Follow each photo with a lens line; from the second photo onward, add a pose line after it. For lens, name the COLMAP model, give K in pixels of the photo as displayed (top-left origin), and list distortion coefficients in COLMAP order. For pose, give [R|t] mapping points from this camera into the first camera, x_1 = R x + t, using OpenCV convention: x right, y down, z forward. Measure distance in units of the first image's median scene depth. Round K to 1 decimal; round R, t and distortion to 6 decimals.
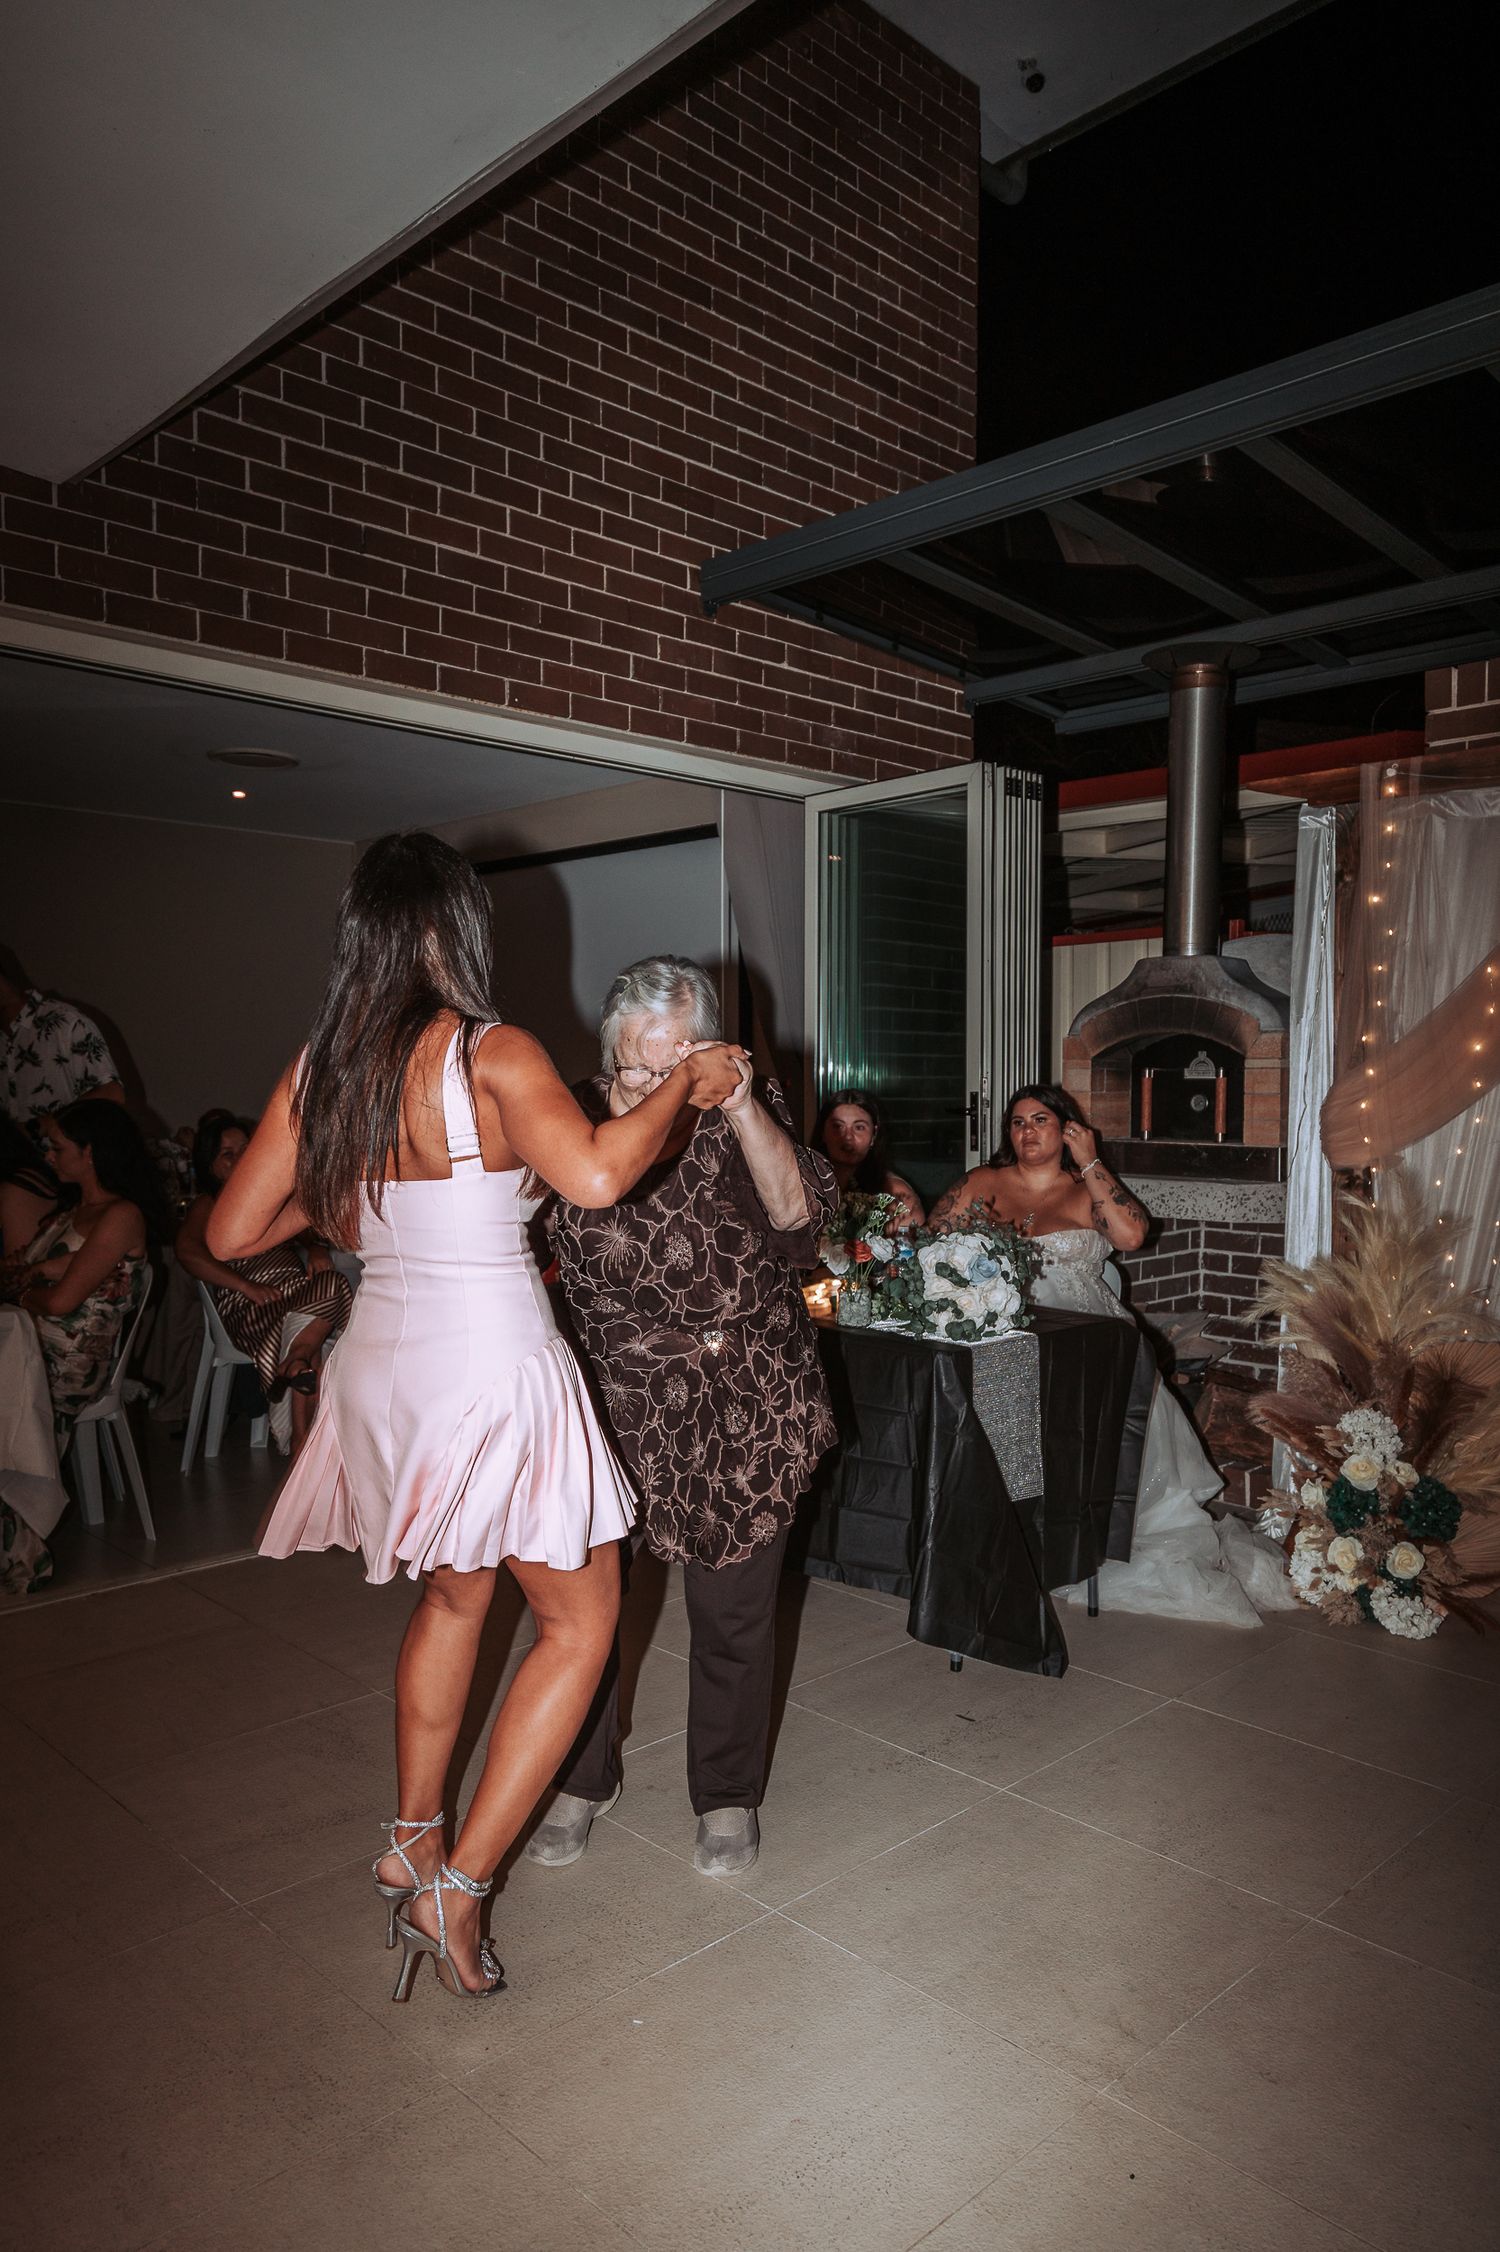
lens RADIAL K [[1526.4, 0, 751.5], [0, 1526.4, 1139.6], [0, 0, 1]] dist [0.004310, 0.003266]
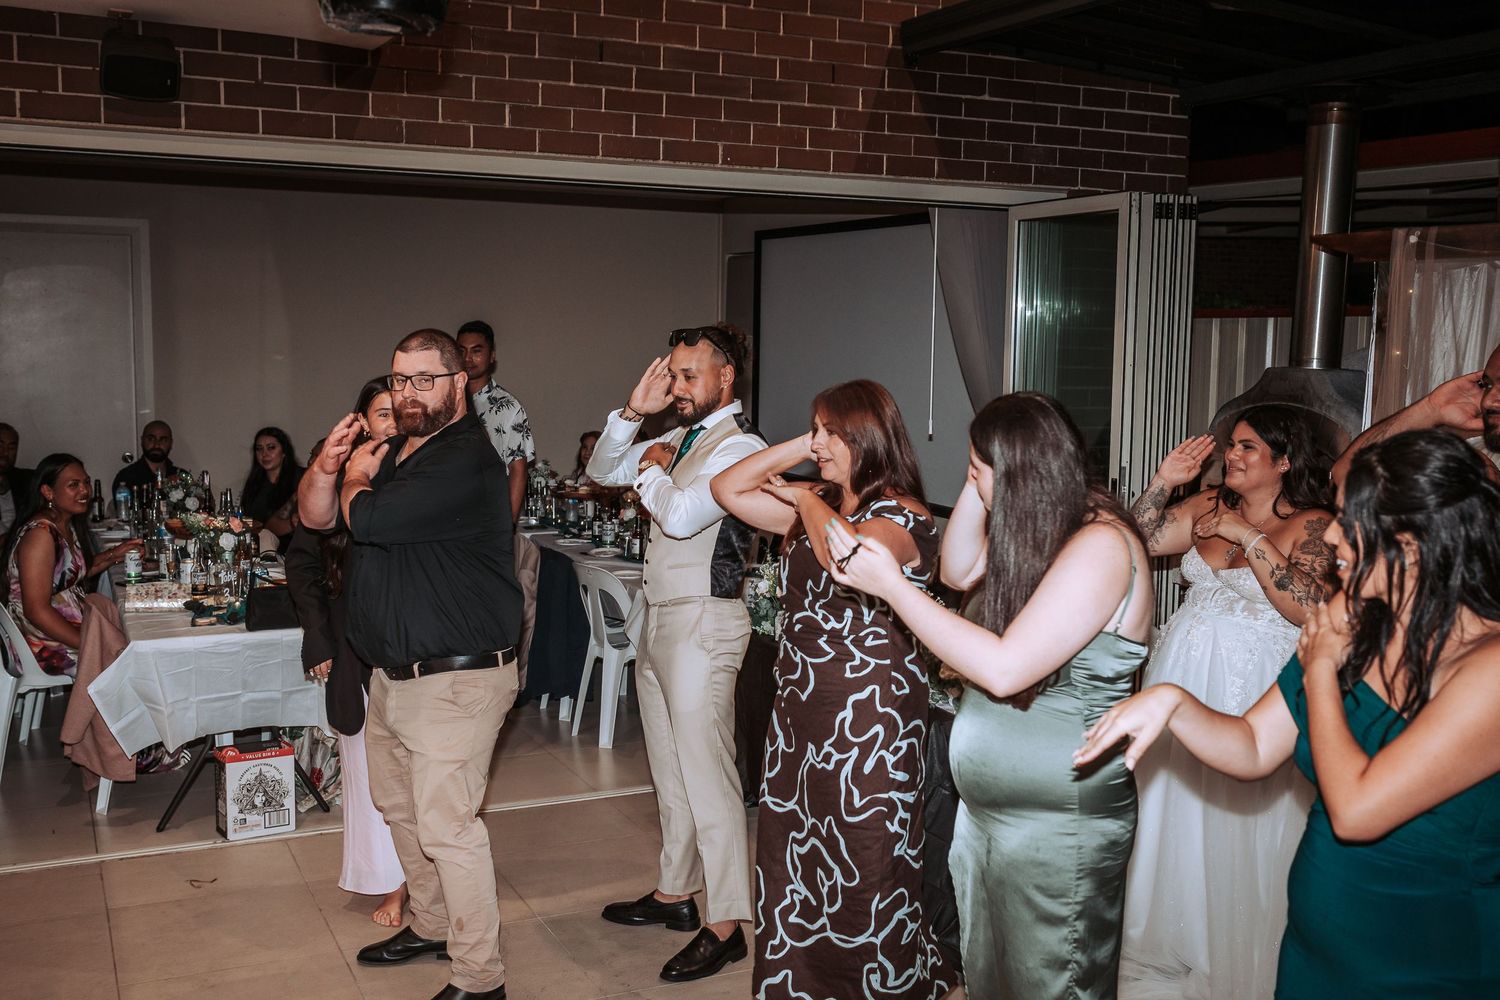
lens RADIAL K [[1497.6, 0, 750.0], [0, 1497.6, 500.0], [0, 0, 1]] dist [-0.013826, 0.019698]
pose [[0.948541, 0.047094, -0.313134, 0.255056], [-0.025292, 0.996987, 0.073329, -0.096958], [0.315644, -0.061636, 0.946874, -0.171975]]
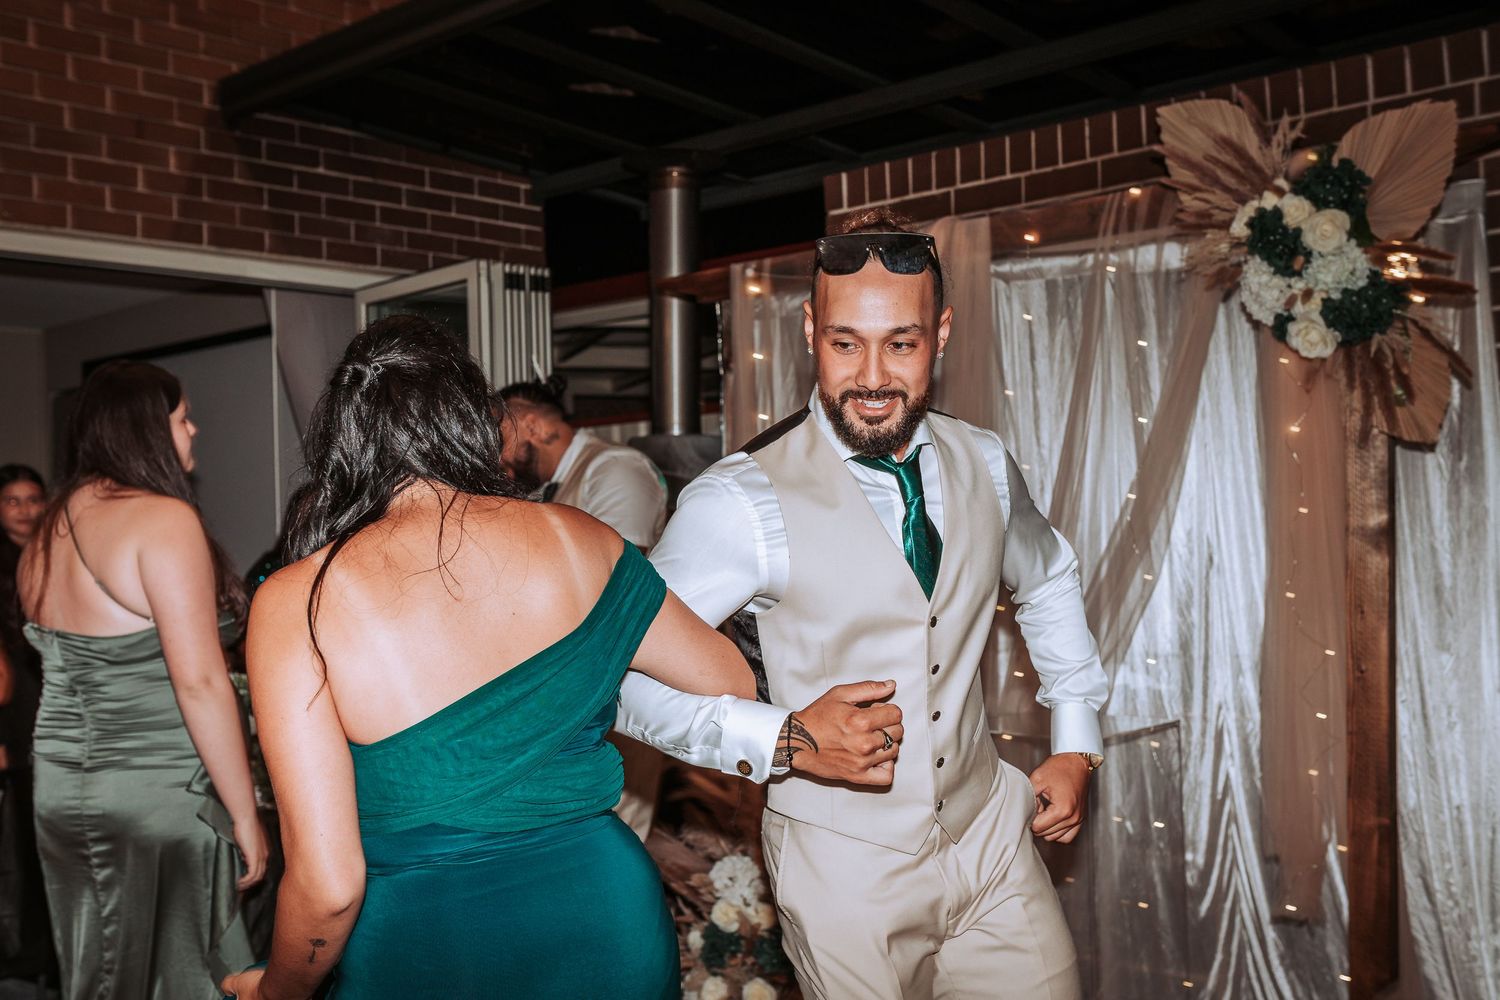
lens RADIAL K [[1547.2, 0, 741.3], [0, 1547.2, 508.0], [0, 0, 1]] dist [-0.000987, -0.015582]
pose [[0.998145, -0.028781, 0.053642, 0.286899], [0.031832, 0.997870, -0.056932, -0.005740], [-0.051889, 0.058534, 0.996936, -0.086292]]
